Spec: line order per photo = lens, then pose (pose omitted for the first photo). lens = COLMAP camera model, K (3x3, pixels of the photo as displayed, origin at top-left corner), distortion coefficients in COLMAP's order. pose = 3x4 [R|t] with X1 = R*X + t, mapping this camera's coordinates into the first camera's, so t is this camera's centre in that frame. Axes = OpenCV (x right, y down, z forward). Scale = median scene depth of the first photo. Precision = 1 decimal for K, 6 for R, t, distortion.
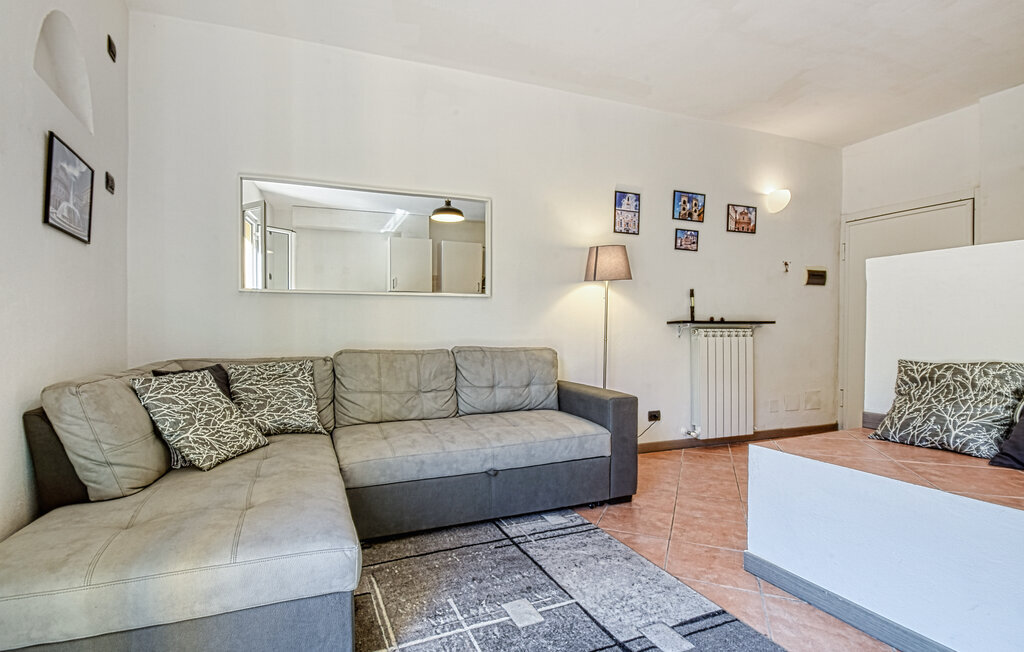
lens RADIAL K [[490.3, 0, 477.1], [0, 490.3, 330.4], [0, 0, 1]] dist [0.000467, 0.000172]
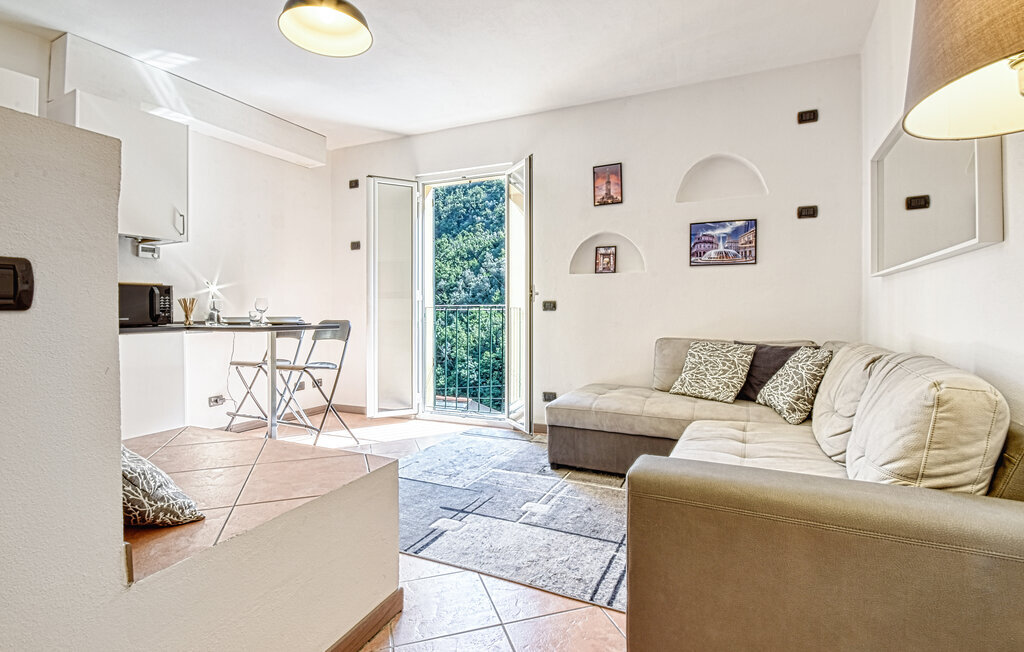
lens RADIAL K [[490.3, 0, 511.7], [0, 490.3, 315.8], [0, 0, 1]] dist [0.000467, 0.000172]
pose [[-0.738590, 0.003910, -0.674143, 1.039463], [-0.000831, 0.999977, 0.006710, -0.008861], [0.674154, 0.005516, -0.738570, 1.865363]]
